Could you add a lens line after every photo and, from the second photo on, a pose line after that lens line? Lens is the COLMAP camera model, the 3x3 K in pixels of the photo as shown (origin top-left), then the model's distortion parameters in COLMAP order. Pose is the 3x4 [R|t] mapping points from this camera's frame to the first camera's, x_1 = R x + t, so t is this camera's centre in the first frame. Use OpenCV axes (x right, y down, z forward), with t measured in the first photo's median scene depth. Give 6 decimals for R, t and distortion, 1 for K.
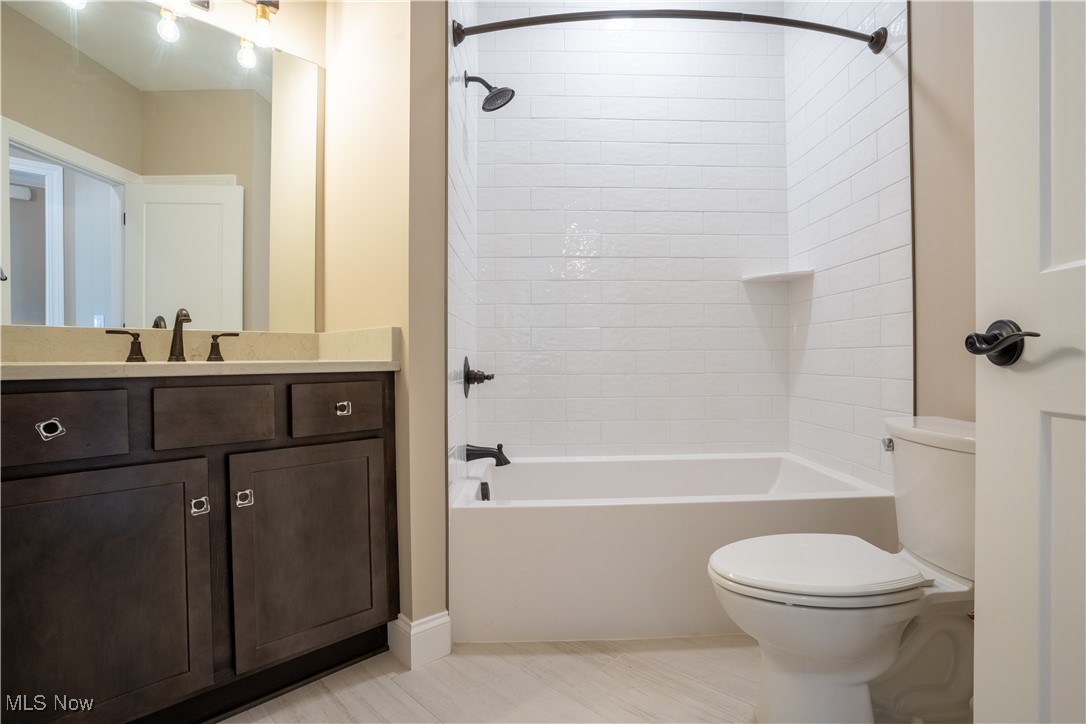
lens RADIAL K [[527.9, 0, 543.0], [0, 527.9, 362.0], [0, 0, 1]] dist [-0.076297, 0.033983]
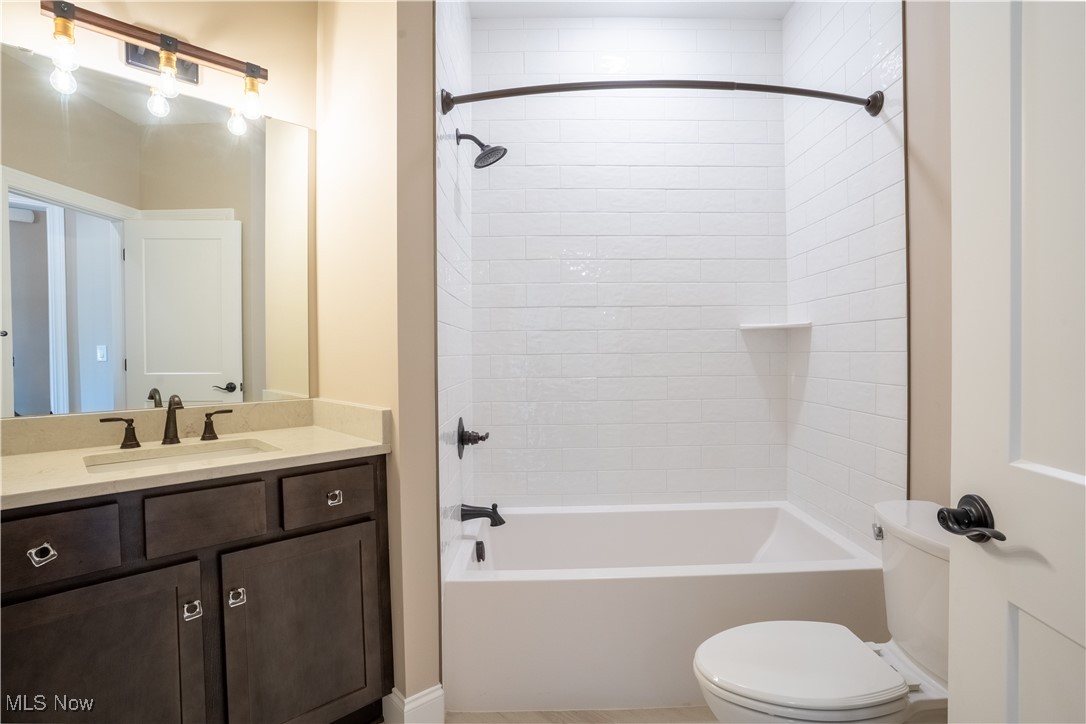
lens RADIAL K [[532.1, 0, 543.5], [0, 532.1, 360.8], [0, 0, 1]] dist [-0.076410, 0.033833]
pose [[0.999911, -0.004779, -0.012441, 0.032311], [0.004890, 0.999949, 0.008851, -0.161375], [0.012398, -0.008911, 0.999883, -0.006666]]
